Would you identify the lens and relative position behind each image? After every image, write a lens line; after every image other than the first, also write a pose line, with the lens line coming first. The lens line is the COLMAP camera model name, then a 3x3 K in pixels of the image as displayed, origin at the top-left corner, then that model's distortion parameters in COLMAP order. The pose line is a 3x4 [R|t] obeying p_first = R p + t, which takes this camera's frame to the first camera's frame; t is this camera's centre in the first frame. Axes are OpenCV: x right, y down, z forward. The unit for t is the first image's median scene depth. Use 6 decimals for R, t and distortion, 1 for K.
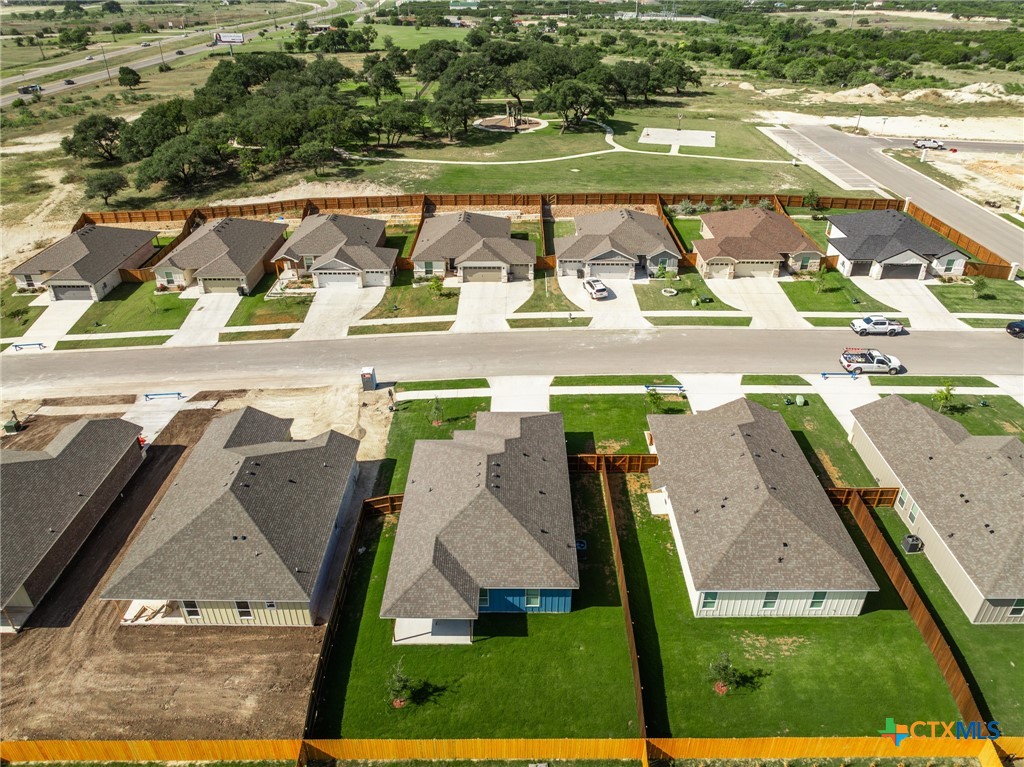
lens RADIAL K [[719.8, 0, 512.4], [0, 719.8, 378.0], [0, 0, 1]] dist [-0.032514, 0.018703]
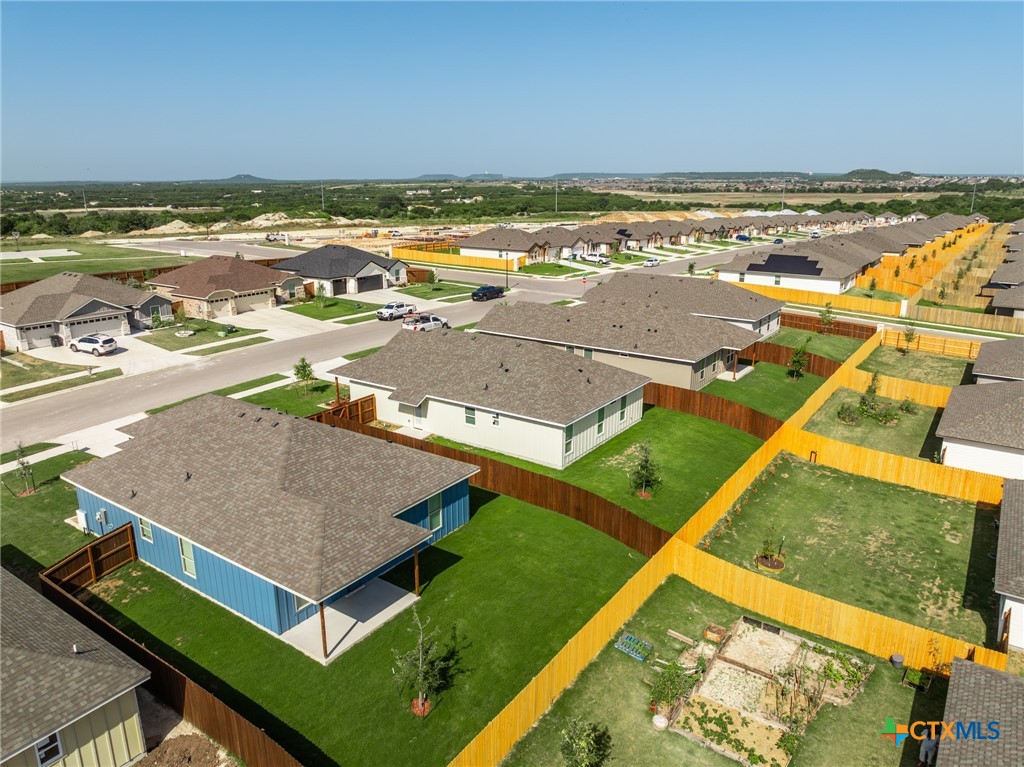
lens RADIAL K [[718.3, 0, 512.0], [0, 718.3, 383.5], [0, 0, 1]] dist [-0.021137, 0.006864]
pose [[0.569815, -0.228039, 0.789499, -0.247499], [0.418713, 0.907230, -0.040159, 0.132612], [-0.707100, 0.353457, 0.612436, 0.246776]]
